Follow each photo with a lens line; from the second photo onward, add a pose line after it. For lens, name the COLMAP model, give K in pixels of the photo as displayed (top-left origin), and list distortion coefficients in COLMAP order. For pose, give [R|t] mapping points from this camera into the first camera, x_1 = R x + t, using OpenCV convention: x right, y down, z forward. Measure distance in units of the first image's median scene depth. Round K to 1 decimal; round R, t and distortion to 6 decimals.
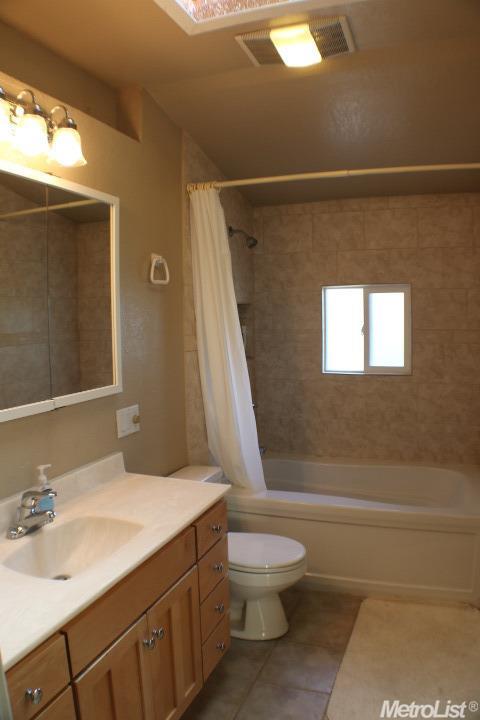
lens RADIAL K [[562.9, 0, 240.0], [0, 562.9, 360.0], [0, 0, 1]] dist [-0.250291, 0.085650]
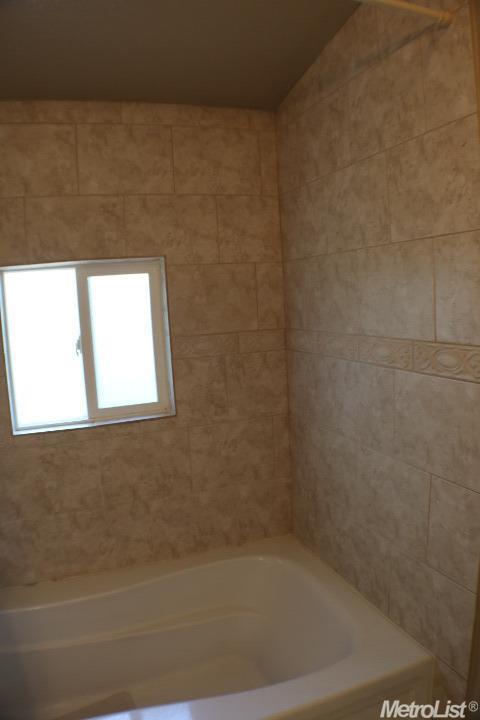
lens RADIAL K [[562.9, 0, 240.0], [0, 562.9, 360.0], [0, 0, 1]] dist [-0.250291, 0.085650]
pose [[0.713267, -0.111663, 0.691940, -0.041552], [0.088760, 0.993670, 0.068859, -0.065277], [-0.695249, 0.012302, 0.718664, 0.527931]]
